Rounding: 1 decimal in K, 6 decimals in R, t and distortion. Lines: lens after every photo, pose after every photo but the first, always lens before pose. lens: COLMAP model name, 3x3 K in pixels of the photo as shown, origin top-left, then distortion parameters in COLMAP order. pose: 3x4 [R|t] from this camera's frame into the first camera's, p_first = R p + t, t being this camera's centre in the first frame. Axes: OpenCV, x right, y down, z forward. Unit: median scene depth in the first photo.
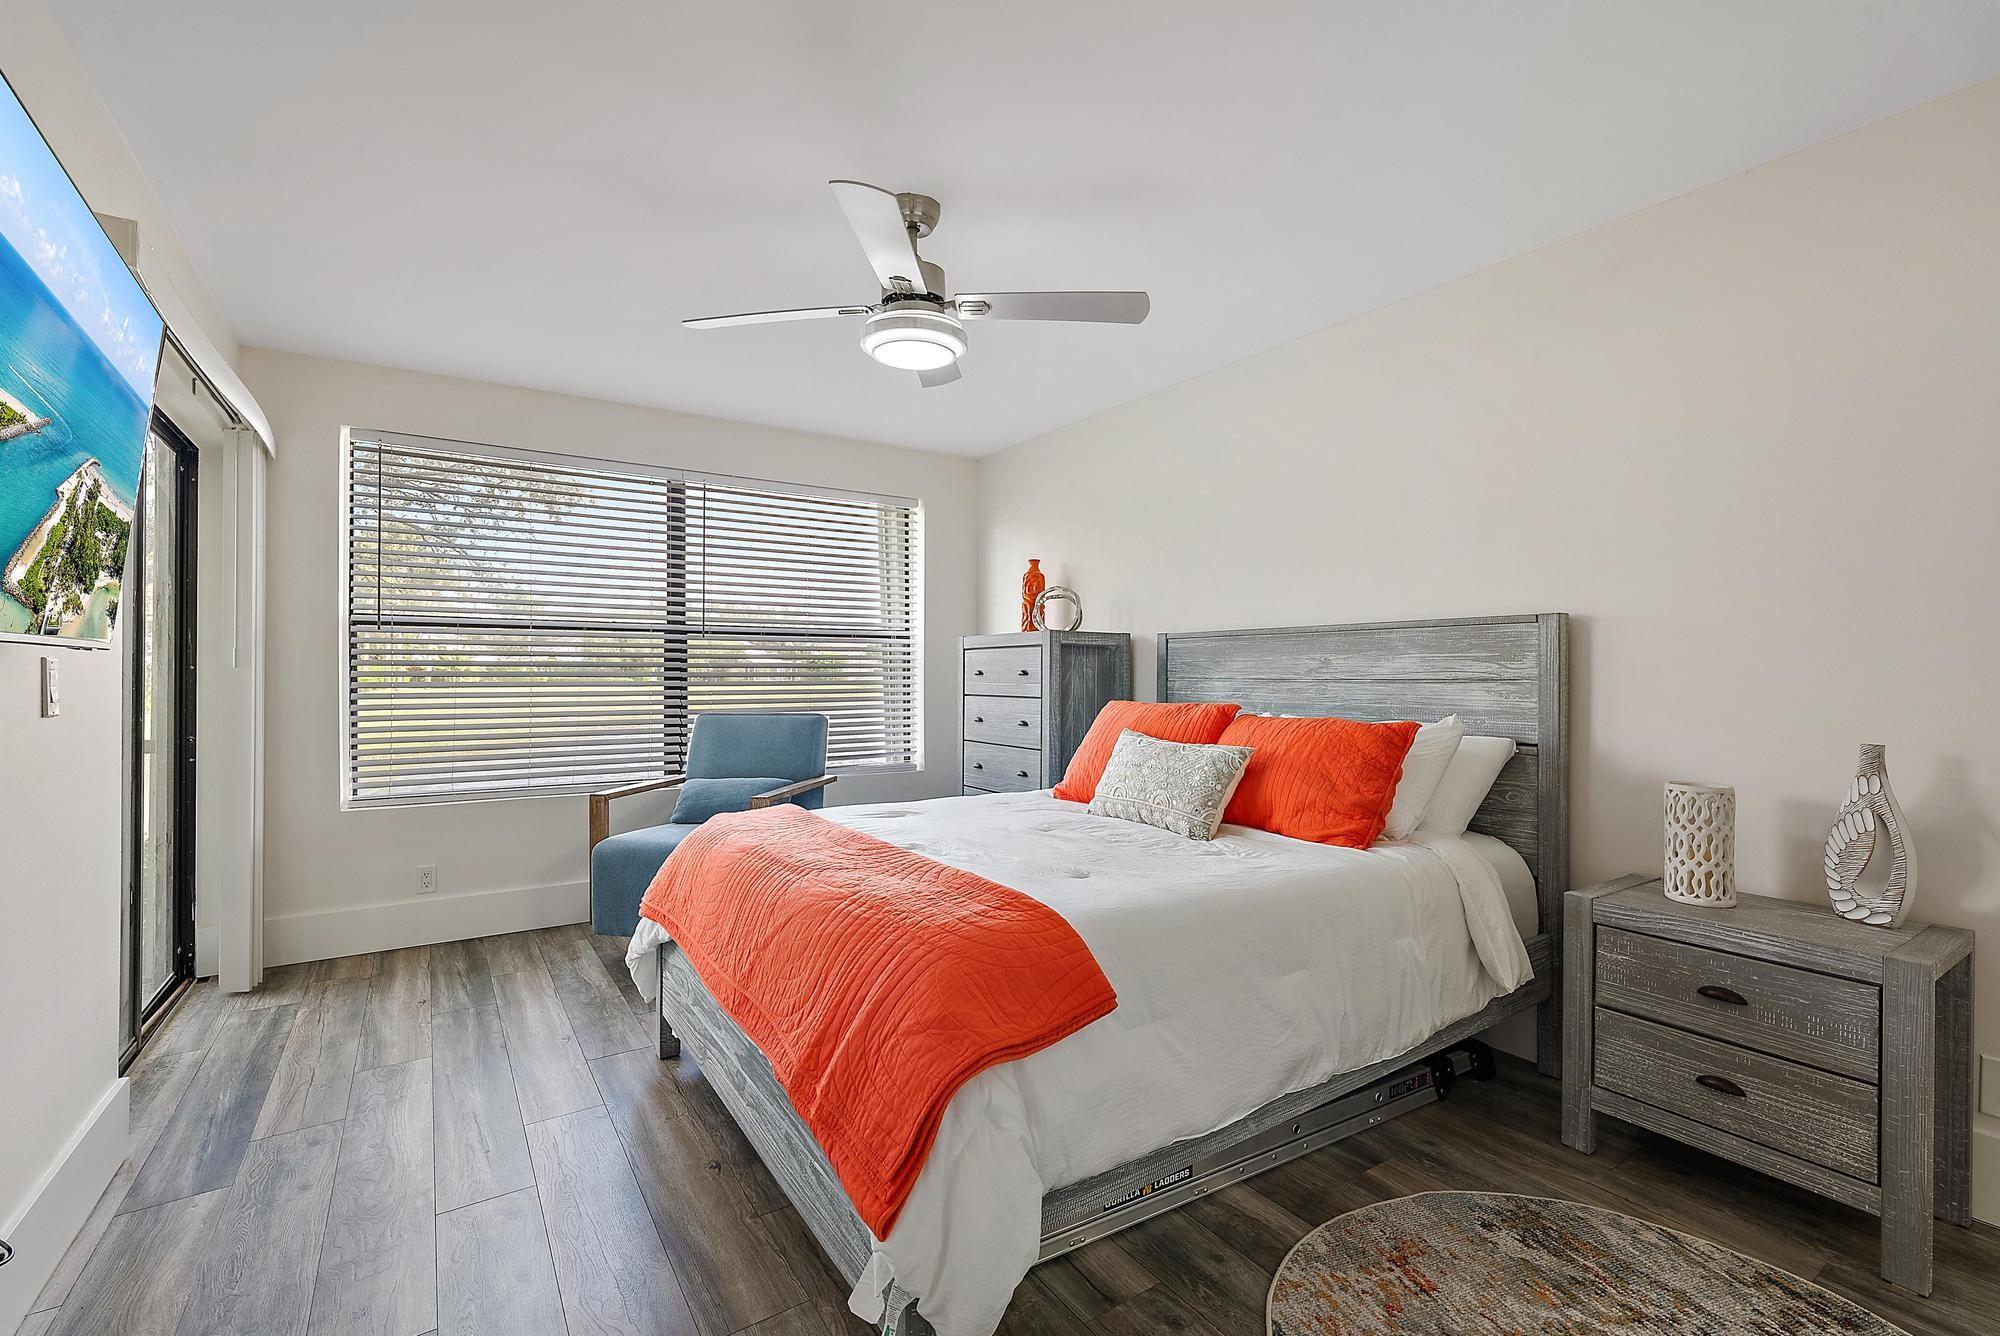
lens RADIAL K [[877.3, 0, 1001.8], [0, 877.3, 670.3], [0, 0, 1]] dist [0.002115, 0.000070]
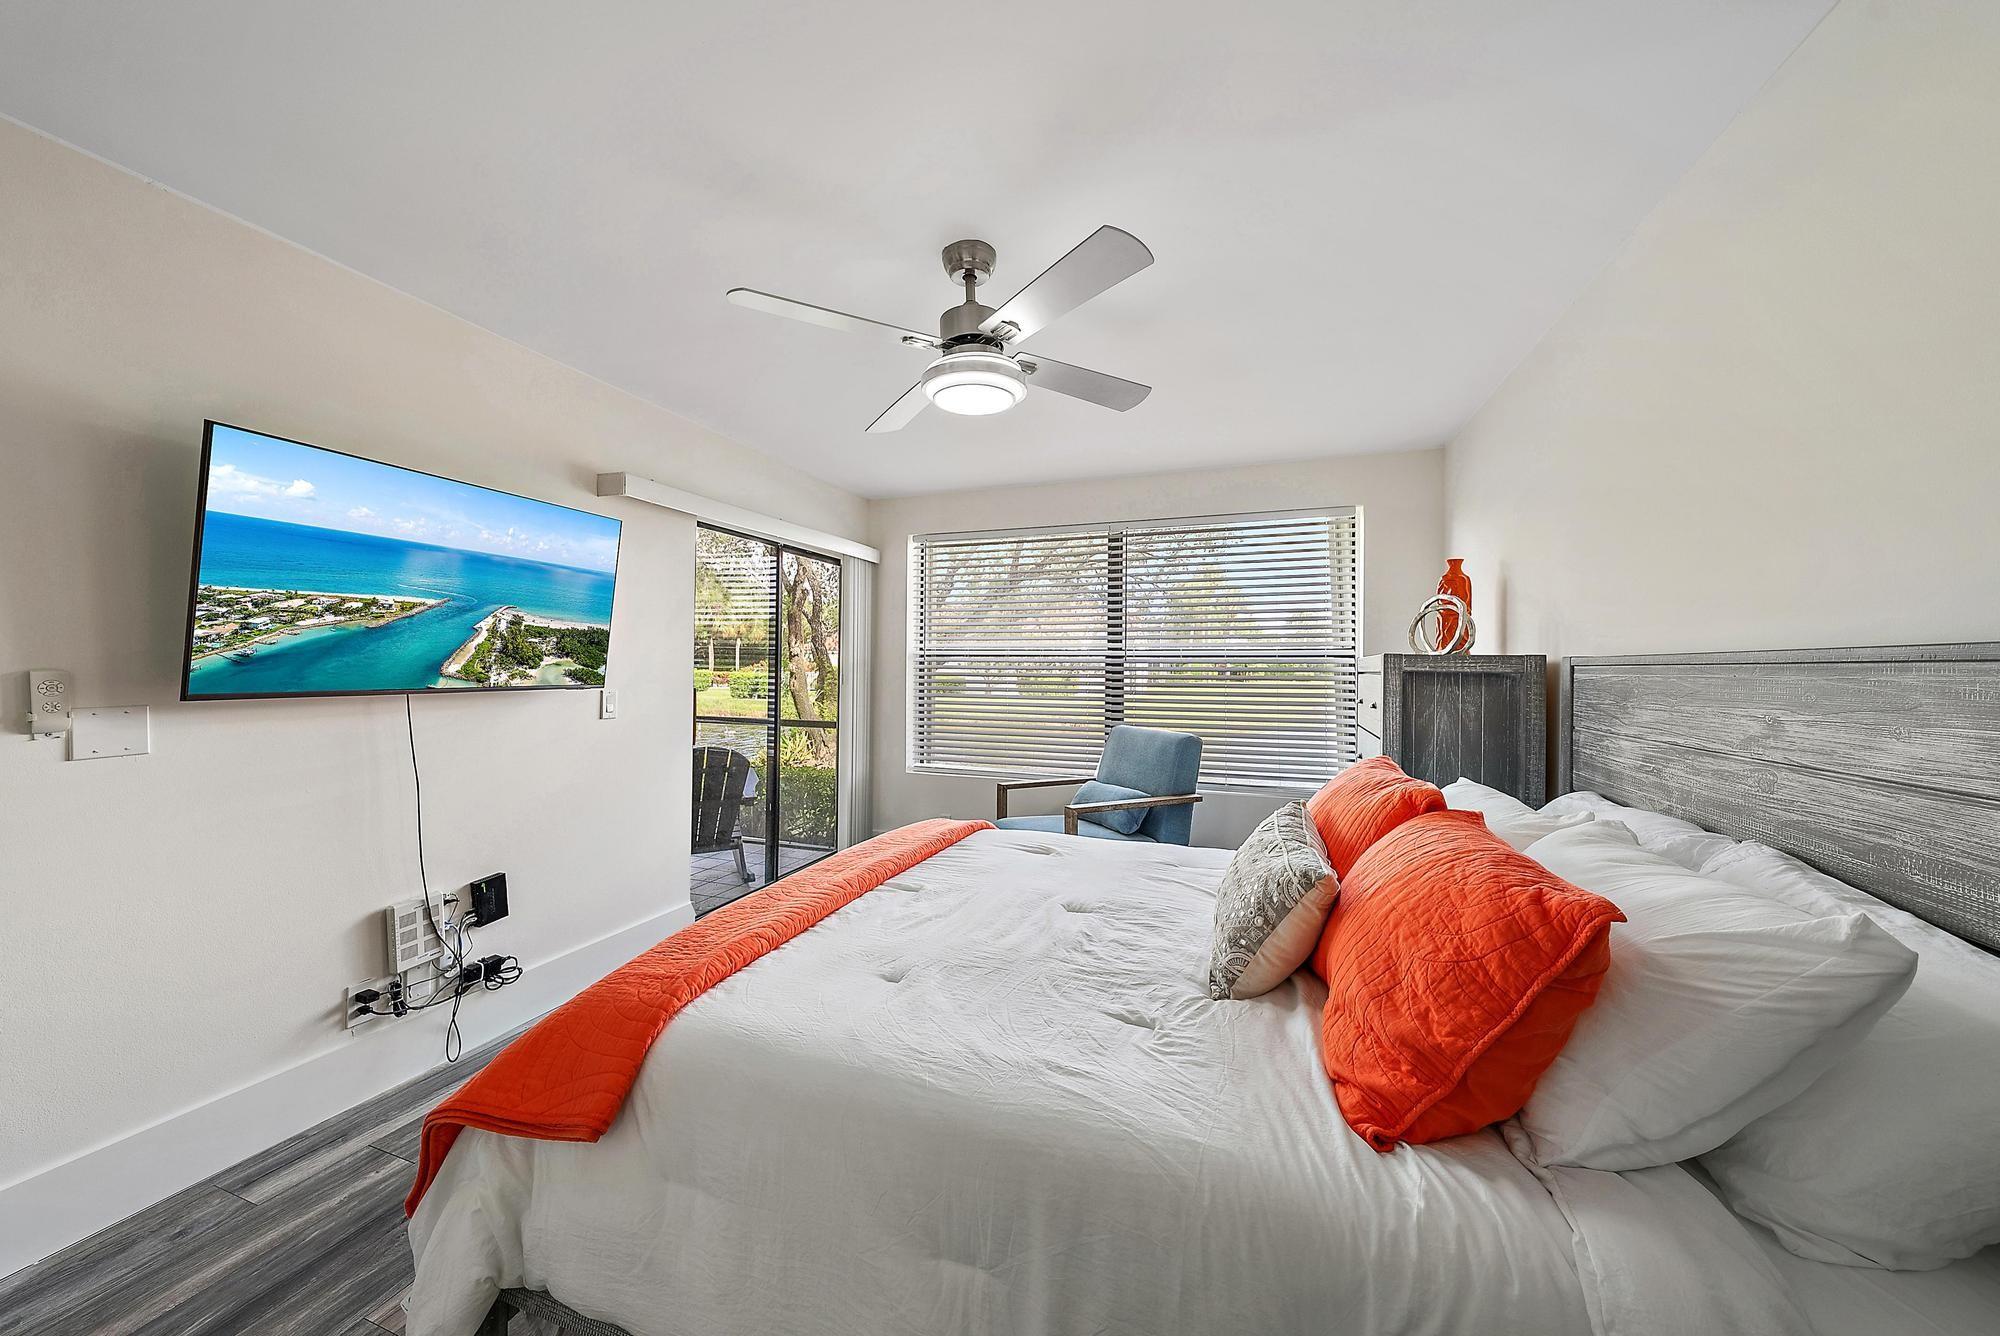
lens RADIAL K [[686.7, 0, 996.1], [0, 686.7, 667.8], [0, 0, 1]] dist [-0.008151, -0.000083]
pose [[0.578671, 0.001828, -0.815559, 0.420043], [-0.000517, 0.999998, 0.001874, -0.041534], [0.815561, -0.000663, 0.578671, 0.425141]]
